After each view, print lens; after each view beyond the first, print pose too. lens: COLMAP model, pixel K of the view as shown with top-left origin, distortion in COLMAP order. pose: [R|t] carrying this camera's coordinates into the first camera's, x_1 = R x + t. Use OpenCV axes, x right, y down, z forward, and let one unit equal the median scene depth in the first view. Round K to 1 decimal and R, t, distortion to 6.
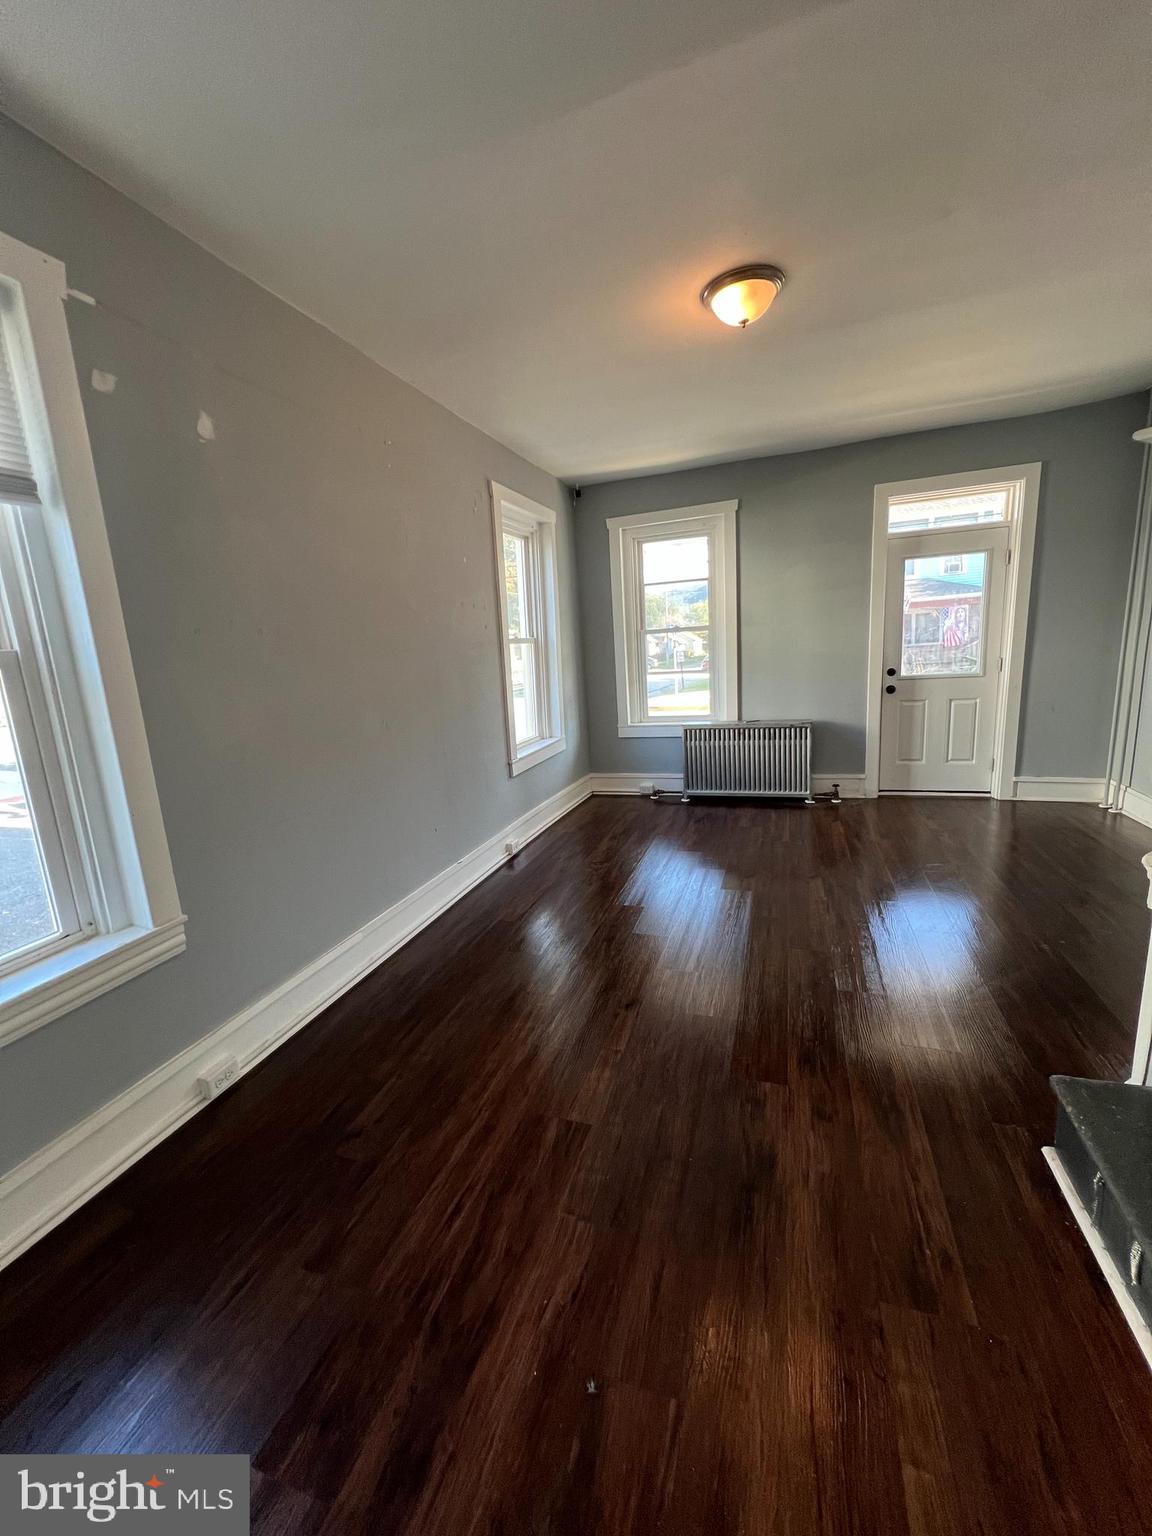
lens RADIAL K [[616.2, 0, 576.0], [0, 616.2, 768.0], [0, 0, 1]] dist [-0.001157, 0.000208]
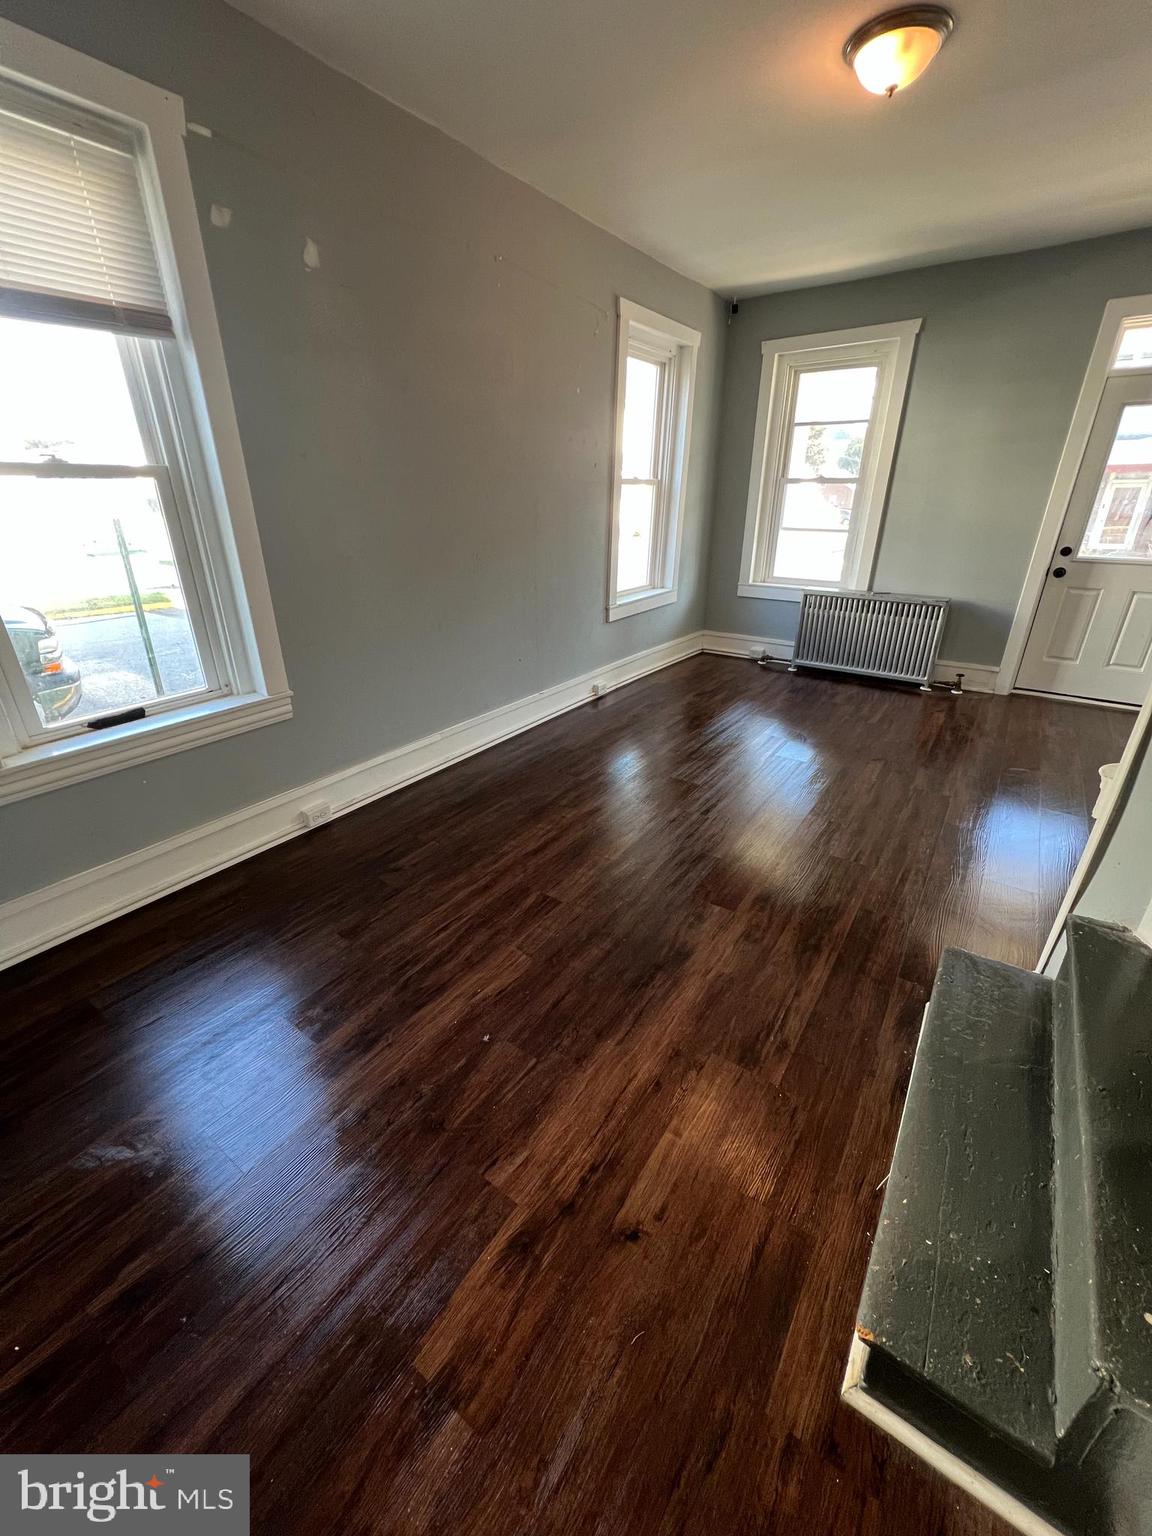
lens RADIAL K [[616.2, 0, 576.0], [0, 616.2, 768.0], [0, 0, 1]] dist [-0.001157, 0.000208]
pose [[0.958348, 0.173678, -0.226725, 0.115322], [-0.115805, 0.961969, 0.247397, 0.000779], [0.261070, -0.210837, 0.942014, -0.047555]]
